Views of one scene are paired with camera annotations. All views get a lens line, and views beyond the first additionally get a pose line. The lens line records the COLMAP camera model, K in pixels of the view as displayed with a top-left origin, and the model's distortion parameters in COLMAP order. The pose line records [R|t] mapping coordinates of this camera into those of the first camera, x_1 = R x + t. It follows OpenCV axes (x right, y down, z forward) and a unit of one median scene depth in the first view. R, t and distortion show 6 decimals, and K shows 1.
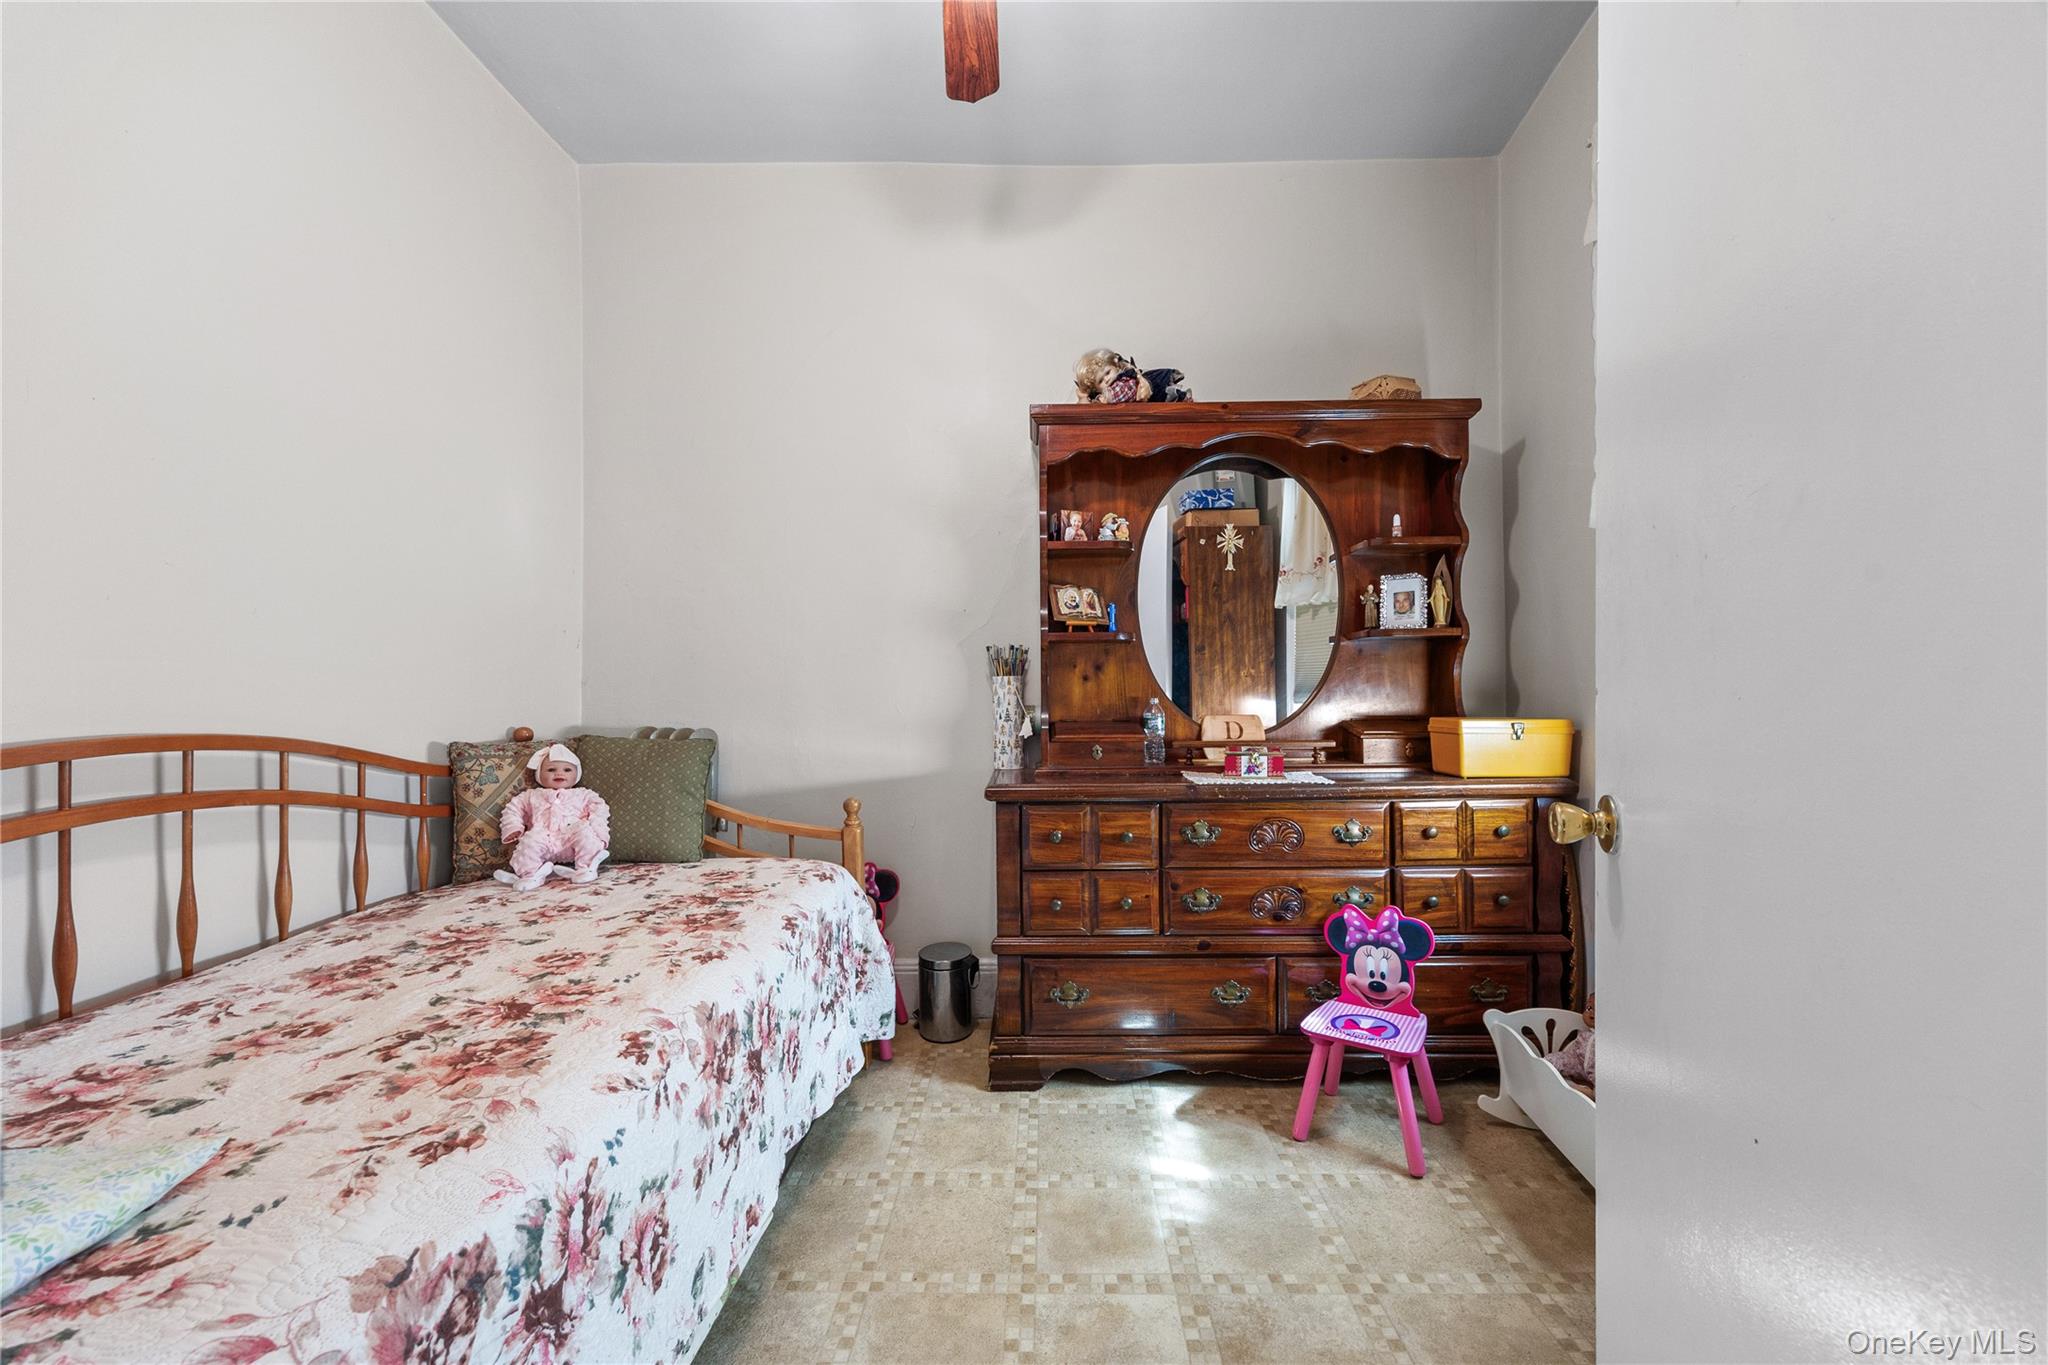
lens RADIAL K [[804.3, 0, 1020.6], [0, 804.3, 687.5], [0, 0, 1]] dist [0.001072, 0.000007]
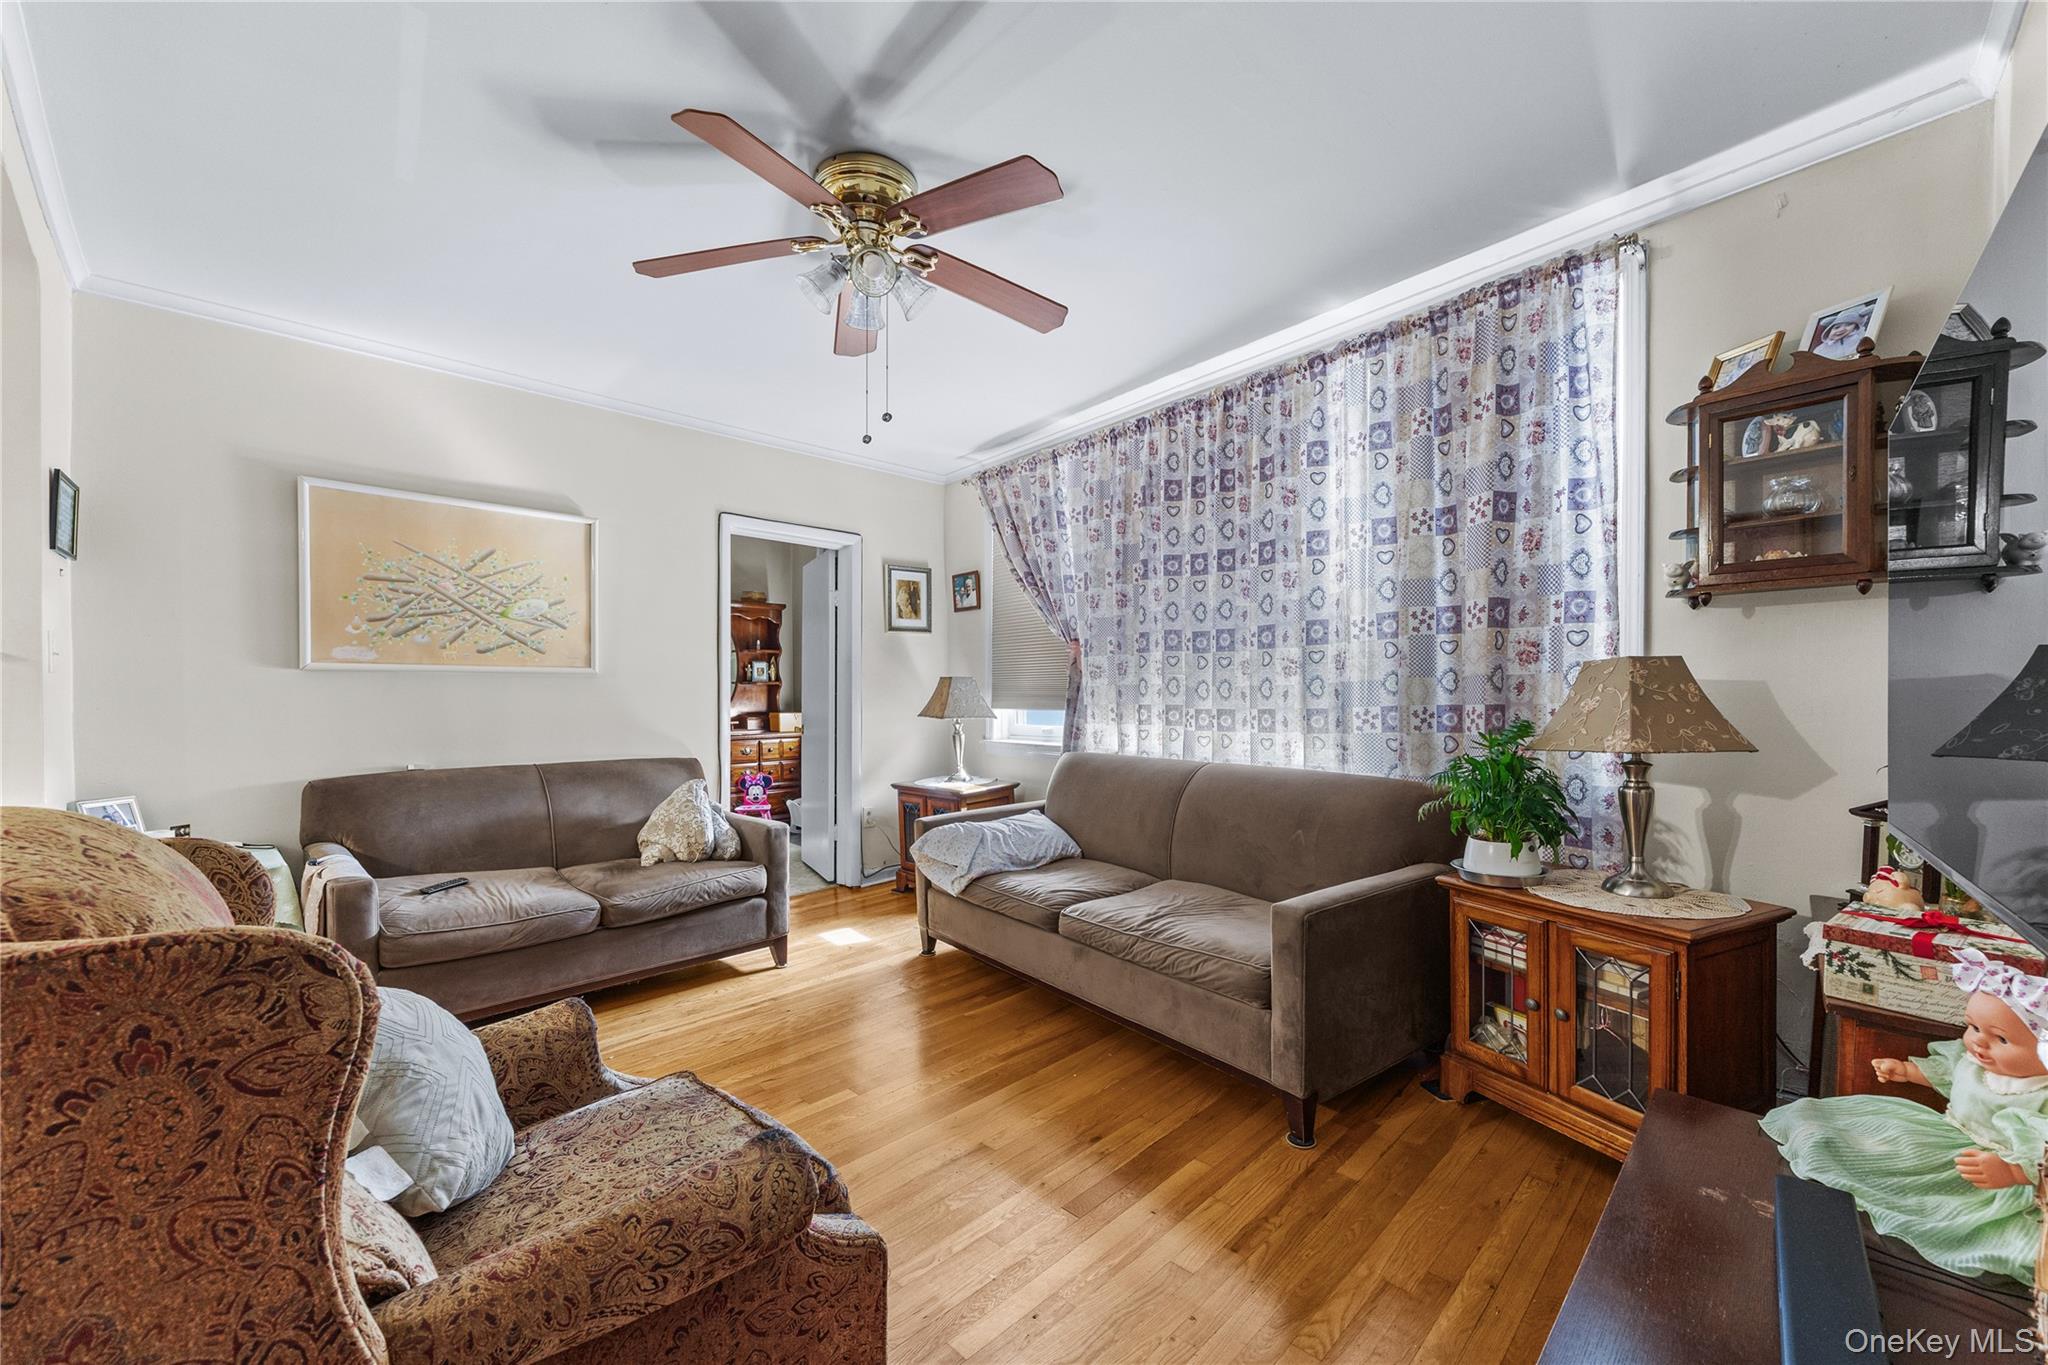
lens RADIAL K [[804.3, 0, 1021.2], [0, 804.3, 688.2], [0, 0, 1]] dist [0.001072, 0.000007]
pose [[0.684859, 0.004798, 0.728660, -0.982574], [0.000703, 0.999974, -0.007245, -0.027195], [-0.728676, 0.005475, 0.684837, -1.646530]]
